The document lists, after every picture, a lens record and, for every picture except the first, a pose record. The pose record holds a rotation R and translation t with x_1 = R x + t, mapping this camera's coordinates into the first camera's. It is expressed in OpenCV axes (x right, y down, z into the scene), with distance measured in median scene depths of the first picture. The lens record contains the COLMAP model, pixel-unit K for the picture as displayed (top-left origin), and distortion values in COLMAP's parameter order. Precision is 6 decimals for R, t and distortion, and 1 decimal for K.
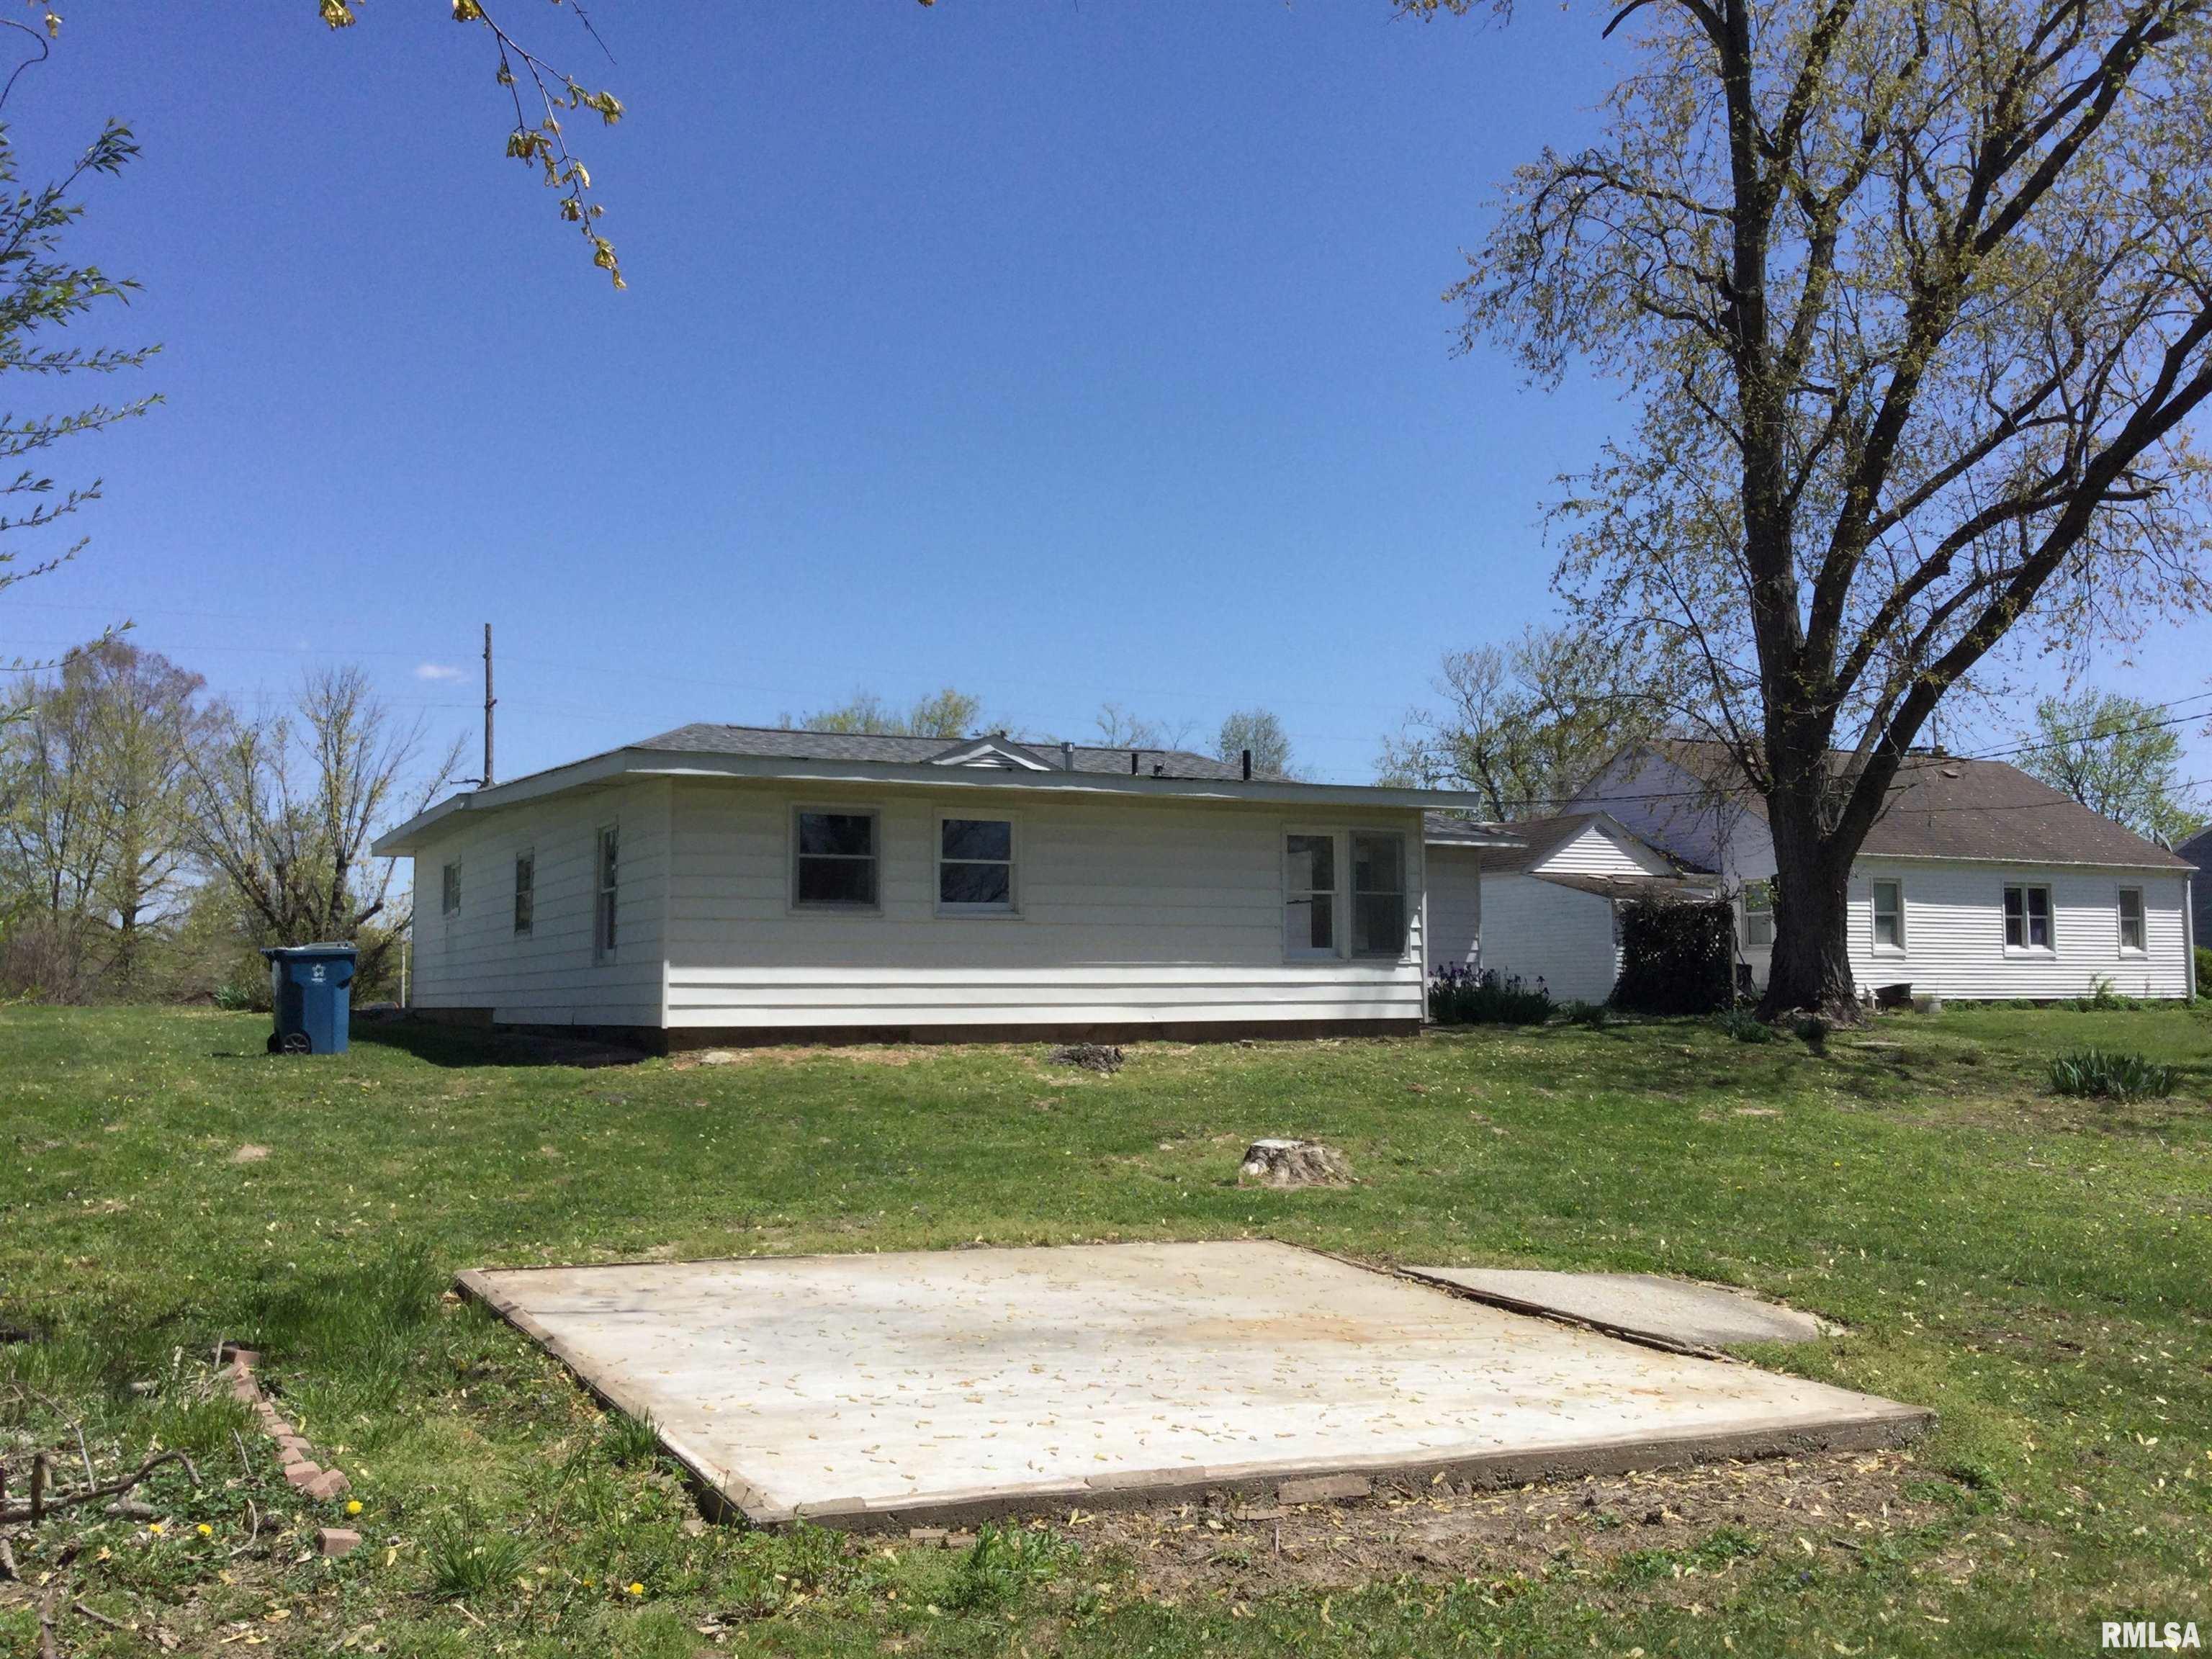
lens RADIAL K [[2036.6, 0, 1106.0], [0, 2036.6, 829.5], [0, 0, 1]] dist [0.150950, -0.330531]
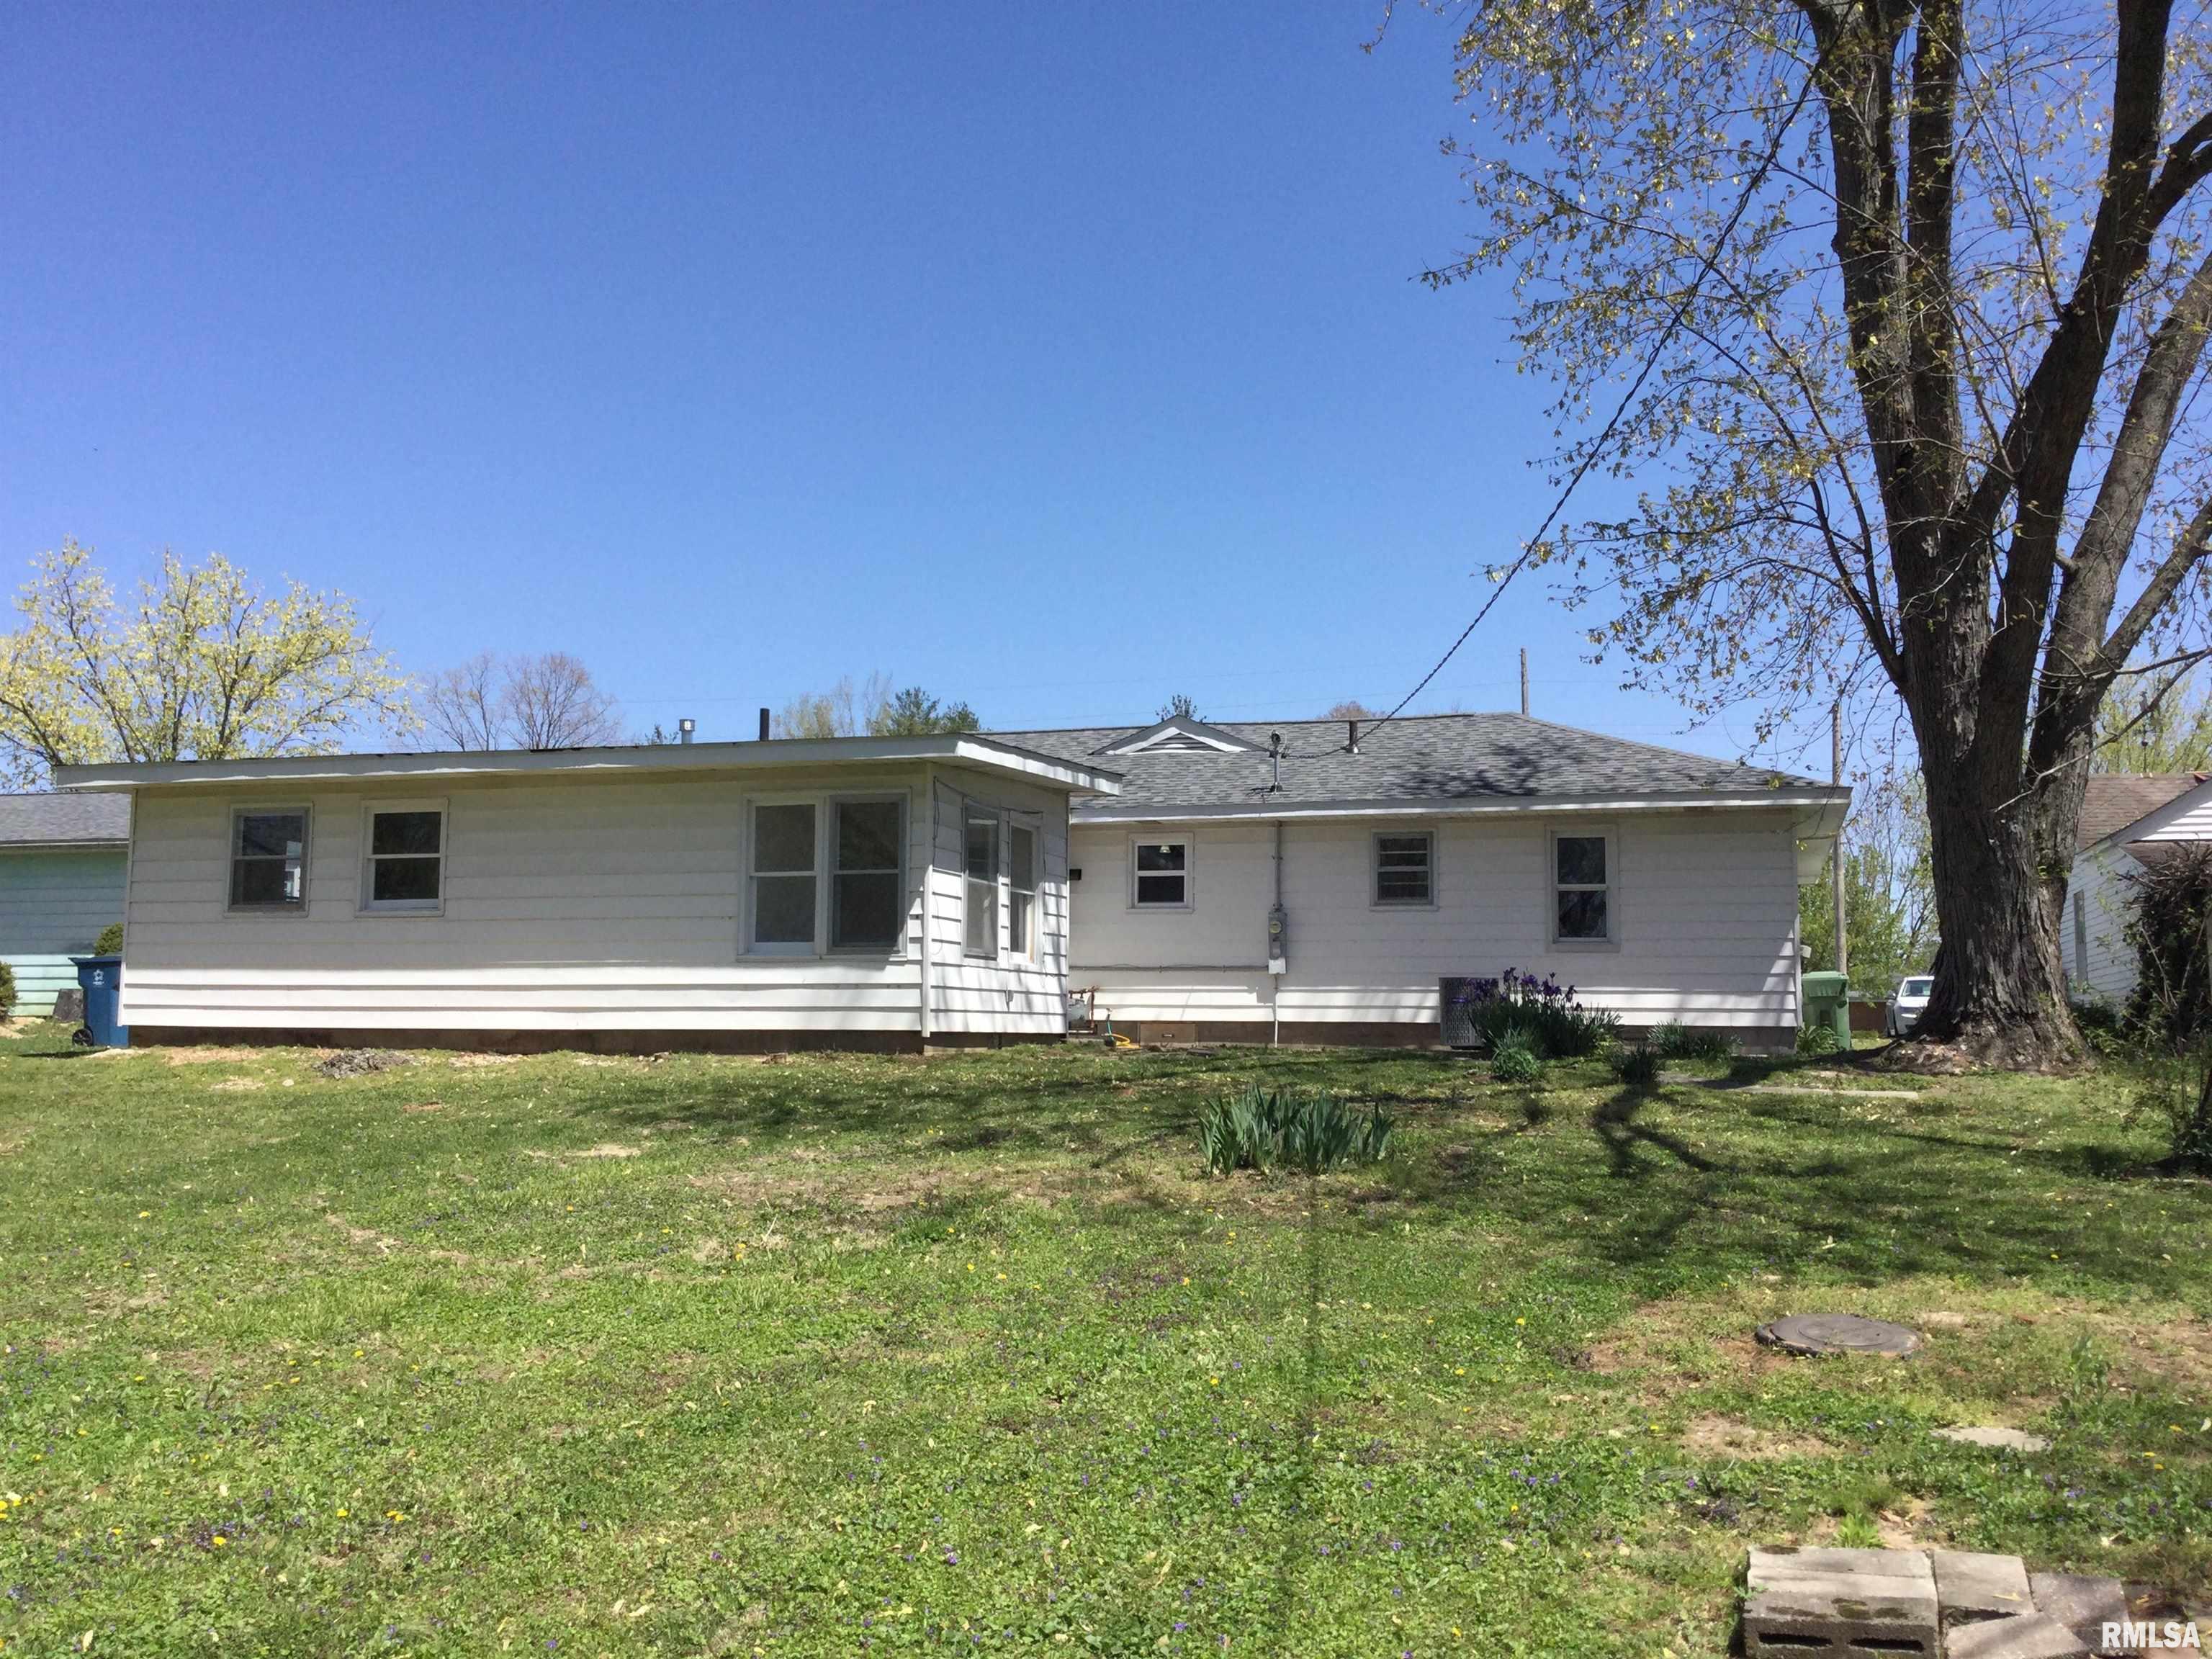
lens RADIAL K [[2036.6, 0, 1106.0], [0, 2036.6, 829.5], [0, 0, 1]] dist [0.150950, -0.330531]
pose [[0.692452, -0.059853, -0.718977, 0.786669], [0.043743, 0.998202, -0.040969, 0.052737], [0.720137, -0.003081, 0.693825, 0.534212]]
